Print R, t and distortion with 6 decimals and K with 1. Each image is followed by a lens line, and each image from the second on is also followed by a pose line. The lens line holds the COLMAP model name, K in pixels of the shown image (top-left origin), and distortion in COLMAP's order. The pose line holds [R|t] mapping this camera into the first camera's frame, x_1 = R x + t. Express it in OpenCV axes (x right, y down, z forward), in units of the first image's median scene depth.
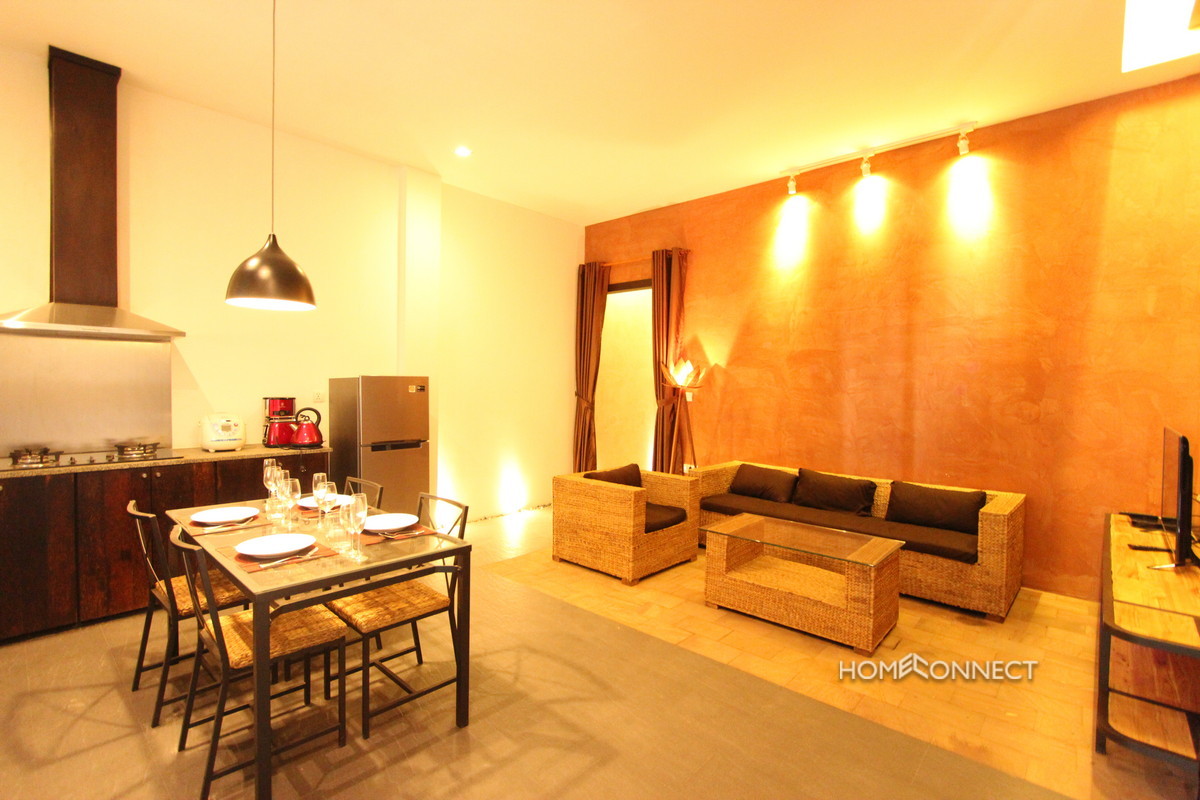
lens RADIAL K [[557.7, 0, 599.7], [0, 557.7, 399.5], [0, 0, 1]] dist [0.000950, 0.000937]
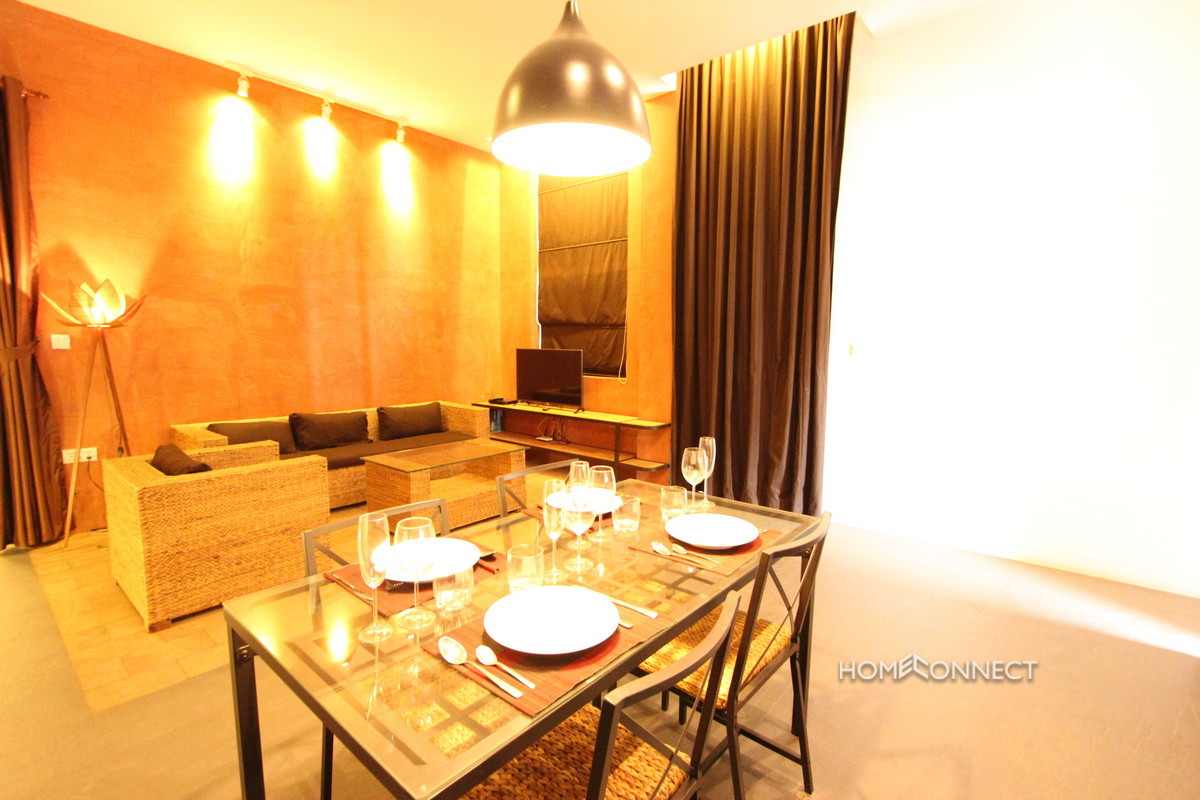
lens RADIAL K [[557.7, 0, 604.5], [0, 557.7, 397.5], [0, 0, 1]] dist [0.000950, 0.000937]
pose [[-0.038323, -0.124636, 0.991462, -0.603028], [0.016231, 0.991982, 0.125329, -0.013534], [-0.999134, 0.020896, -0.035993, 0.521051]]
